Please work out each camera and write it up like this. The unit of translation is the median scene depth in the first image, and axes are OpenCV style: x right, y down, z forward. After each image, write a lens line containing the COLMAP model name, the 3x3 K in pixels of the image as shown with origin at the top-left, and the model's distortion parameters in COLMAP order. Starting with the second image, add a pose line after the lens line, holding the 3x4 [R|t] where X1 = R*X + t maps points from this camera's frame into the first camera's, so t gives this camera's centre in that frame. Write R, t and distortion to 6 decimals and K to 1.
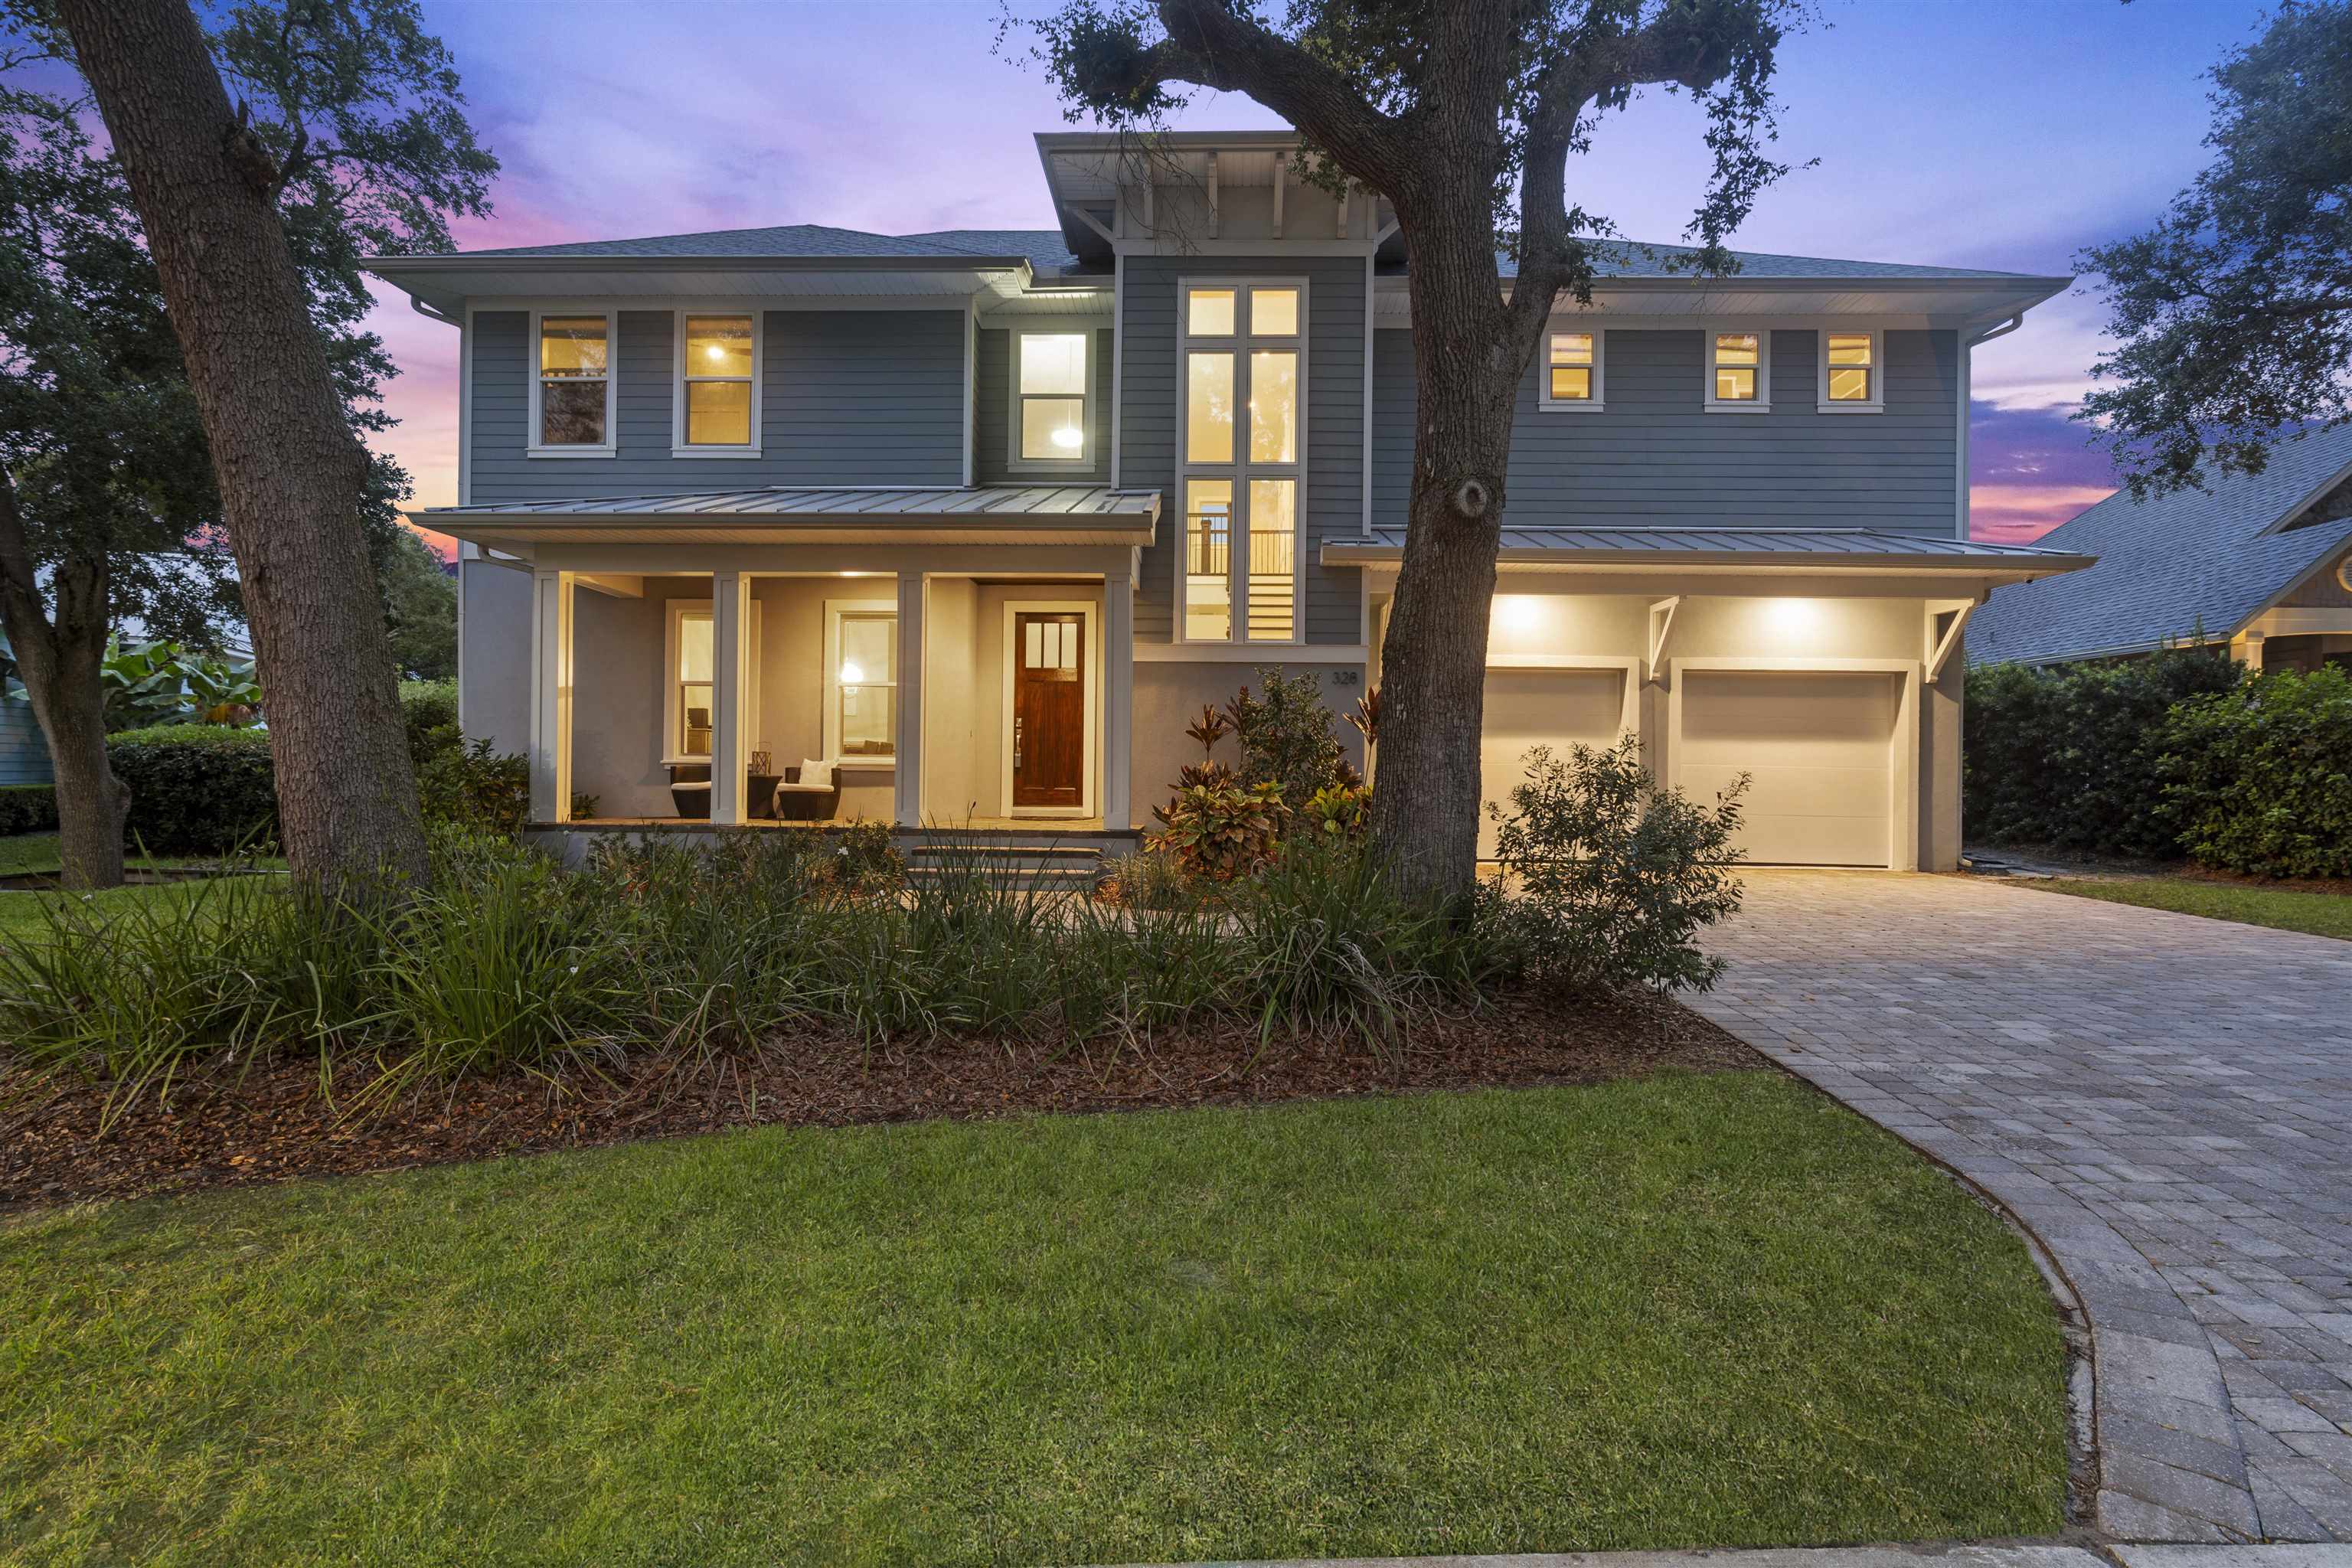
lens RADIAL K [[1160.7, 0, 1176.0], [0, 1160.7, 784.0], [0, 0, 1]] dist [0.006230, 0.000040]
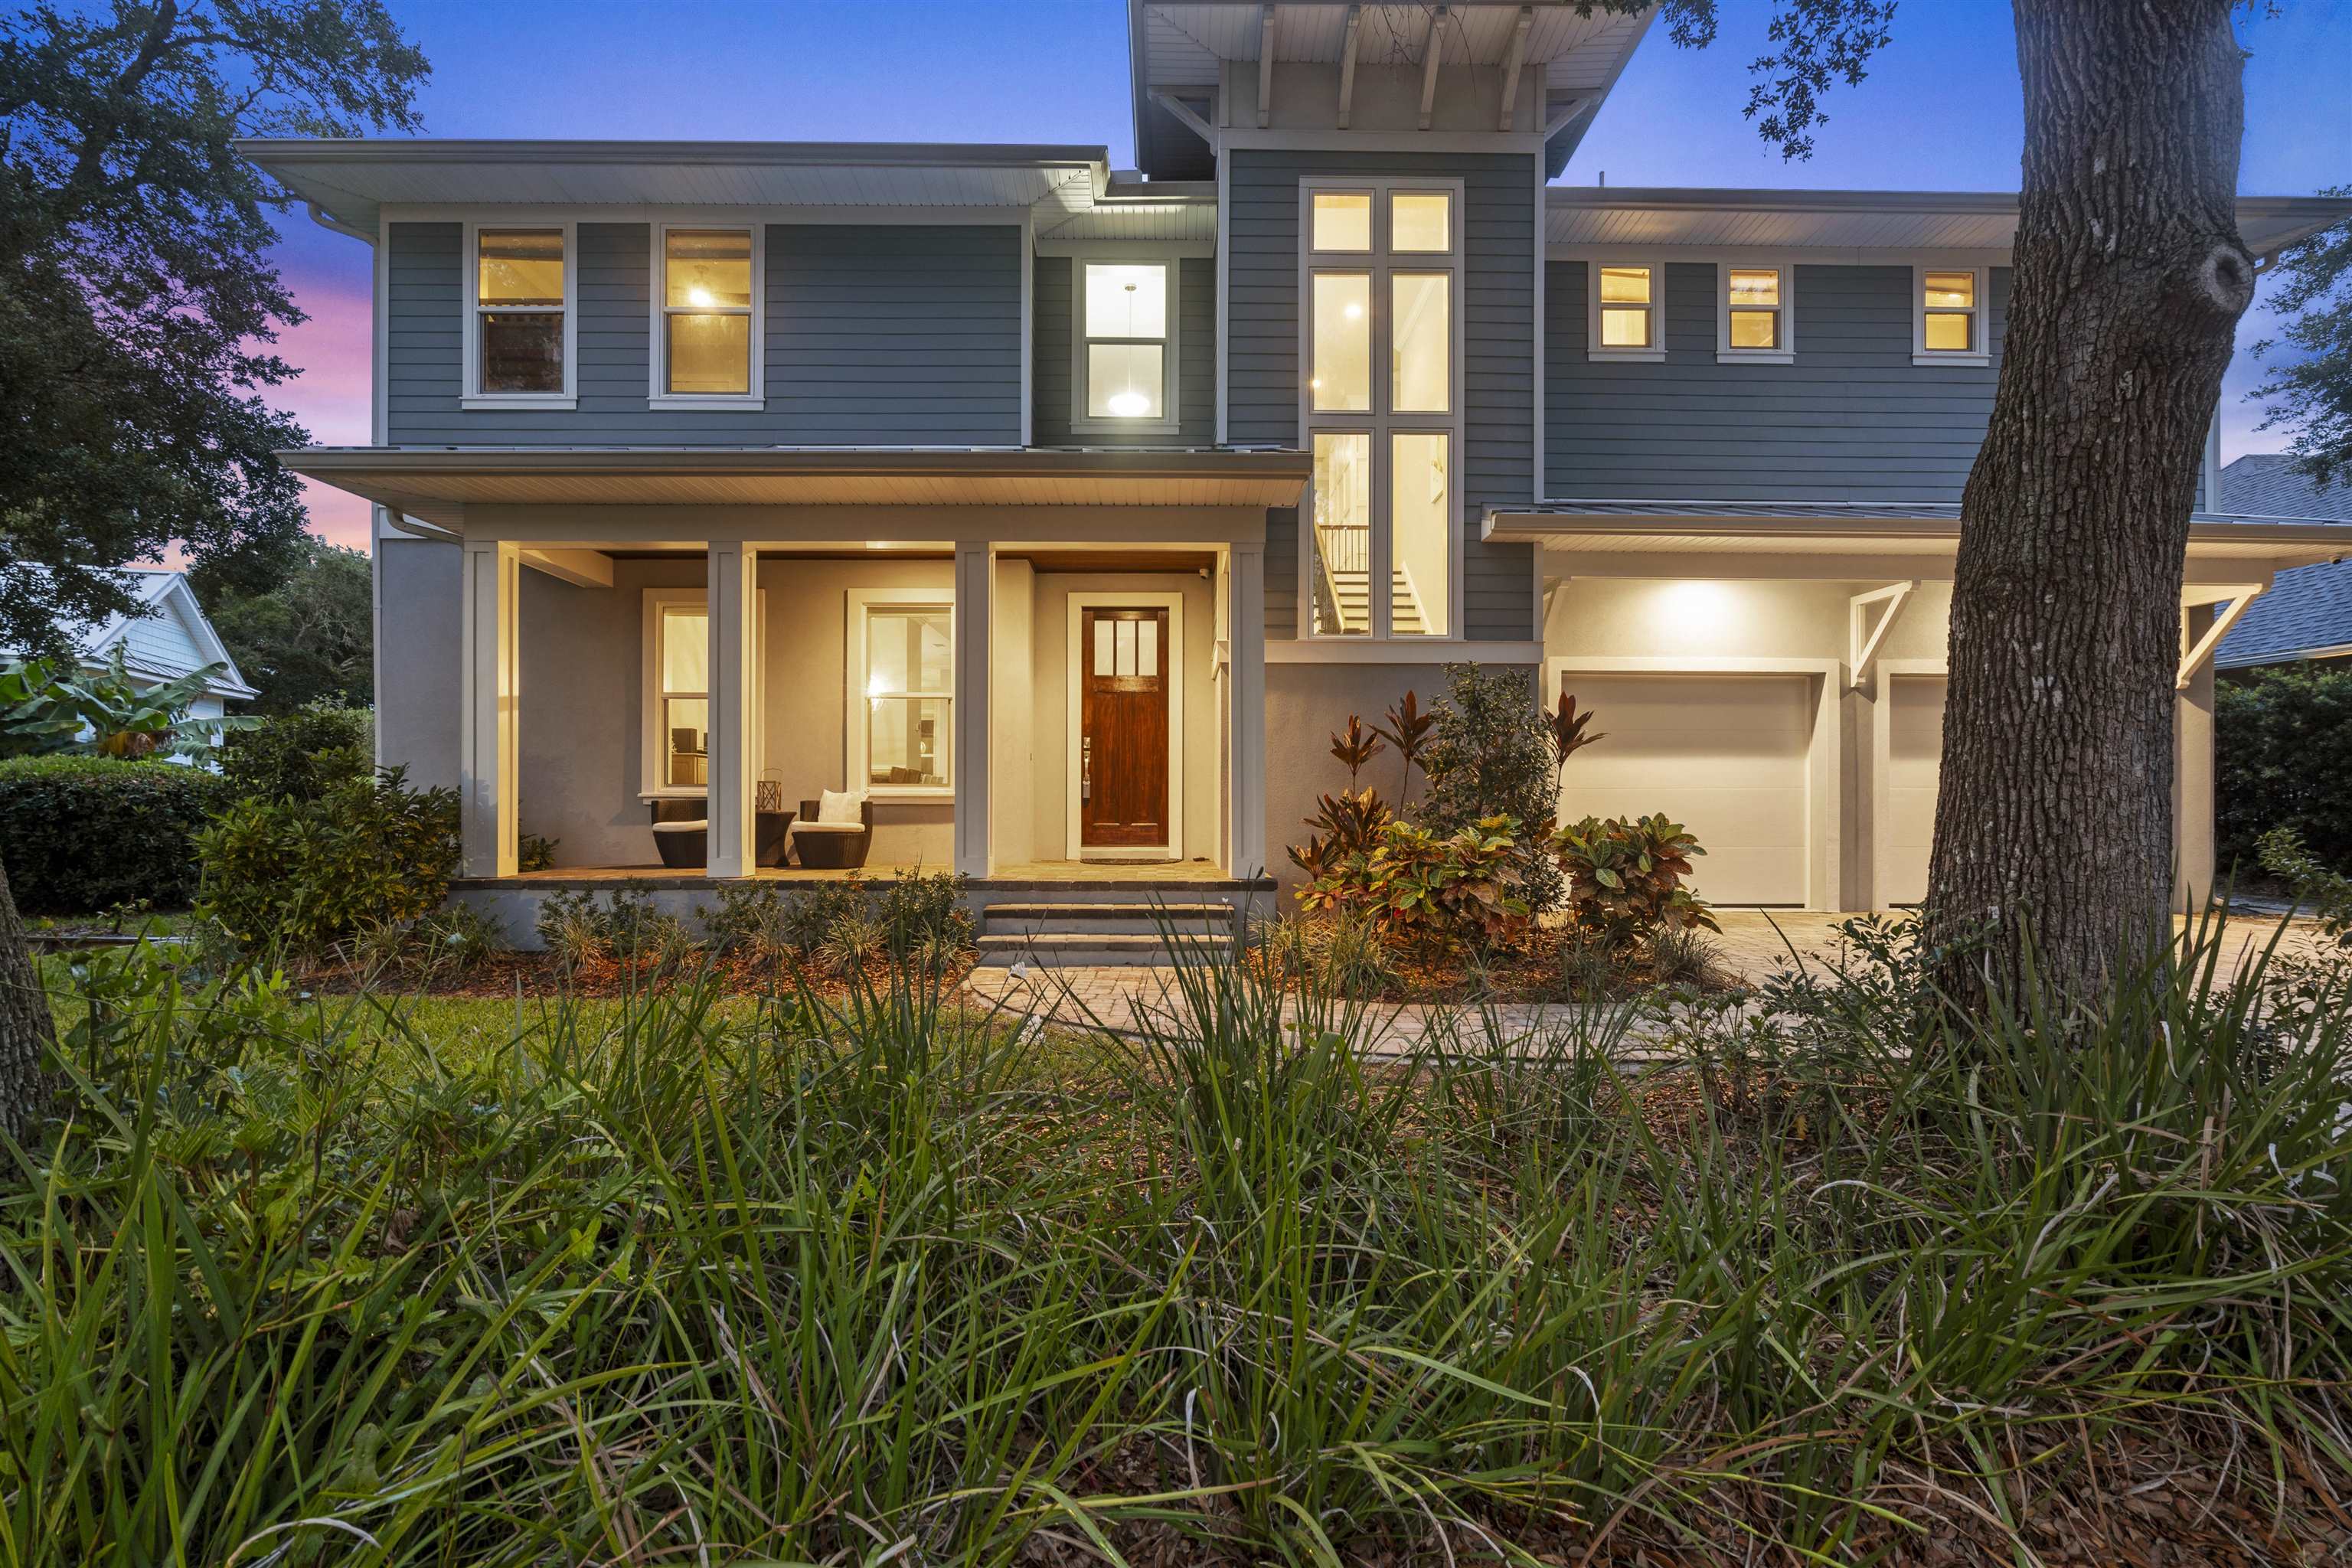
lens RADIAL K [[1081.1, 0, 1171.1], [0, 1081.1, 814.2], [0, 0, 1]] dist [0.000237, 0.000262]
pose [[0.999034, -0.009041, 0.043011, -0.114071], [0.008943, 0.999957, 0.002465, -0.004725], [-0.043032, -0.002078, 0.999072, 0.251938]]
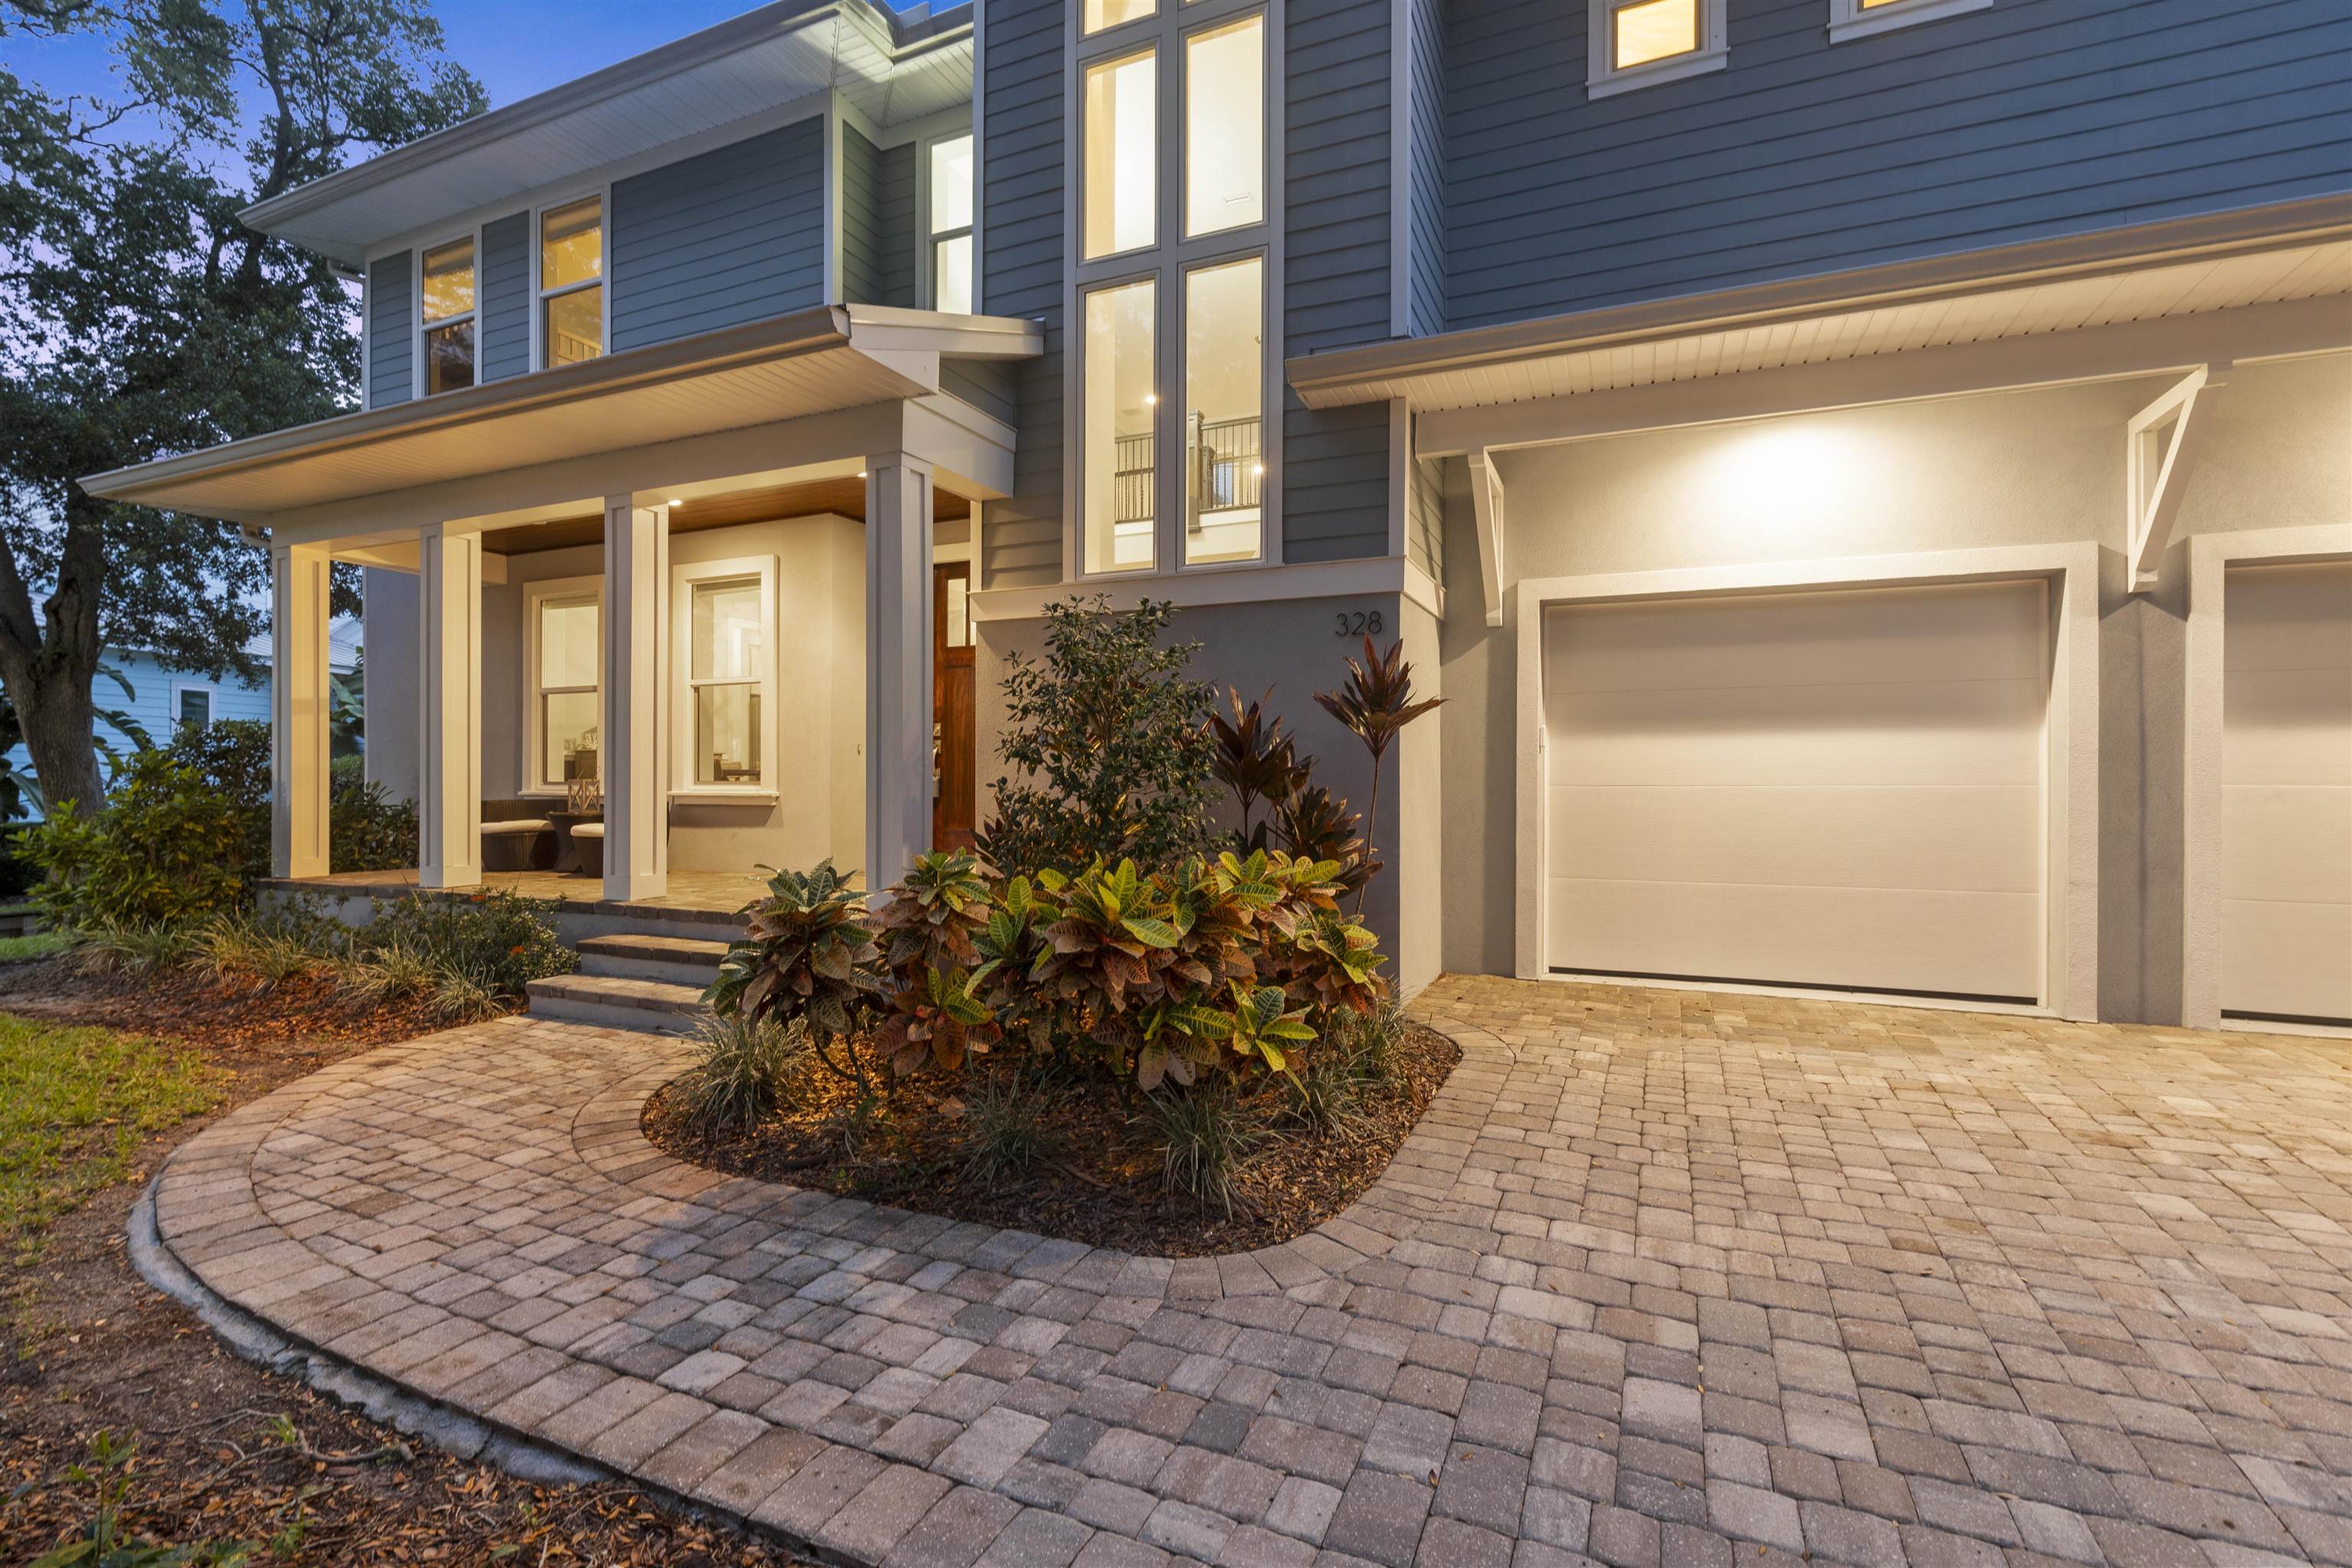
lens RADIAL K [[1067.4, 0, 1176.0], [0, 1067.4, 784.0], [0, 0, 1]] dist [0.000774, 0.000649]
pose [[0.927269, -0.008499, -0.374298, 0.229976], [0.007904, 0.999964, -0.003125, -0.019505], [0.374311, -0.000061, 0.927303, 0.504339]]
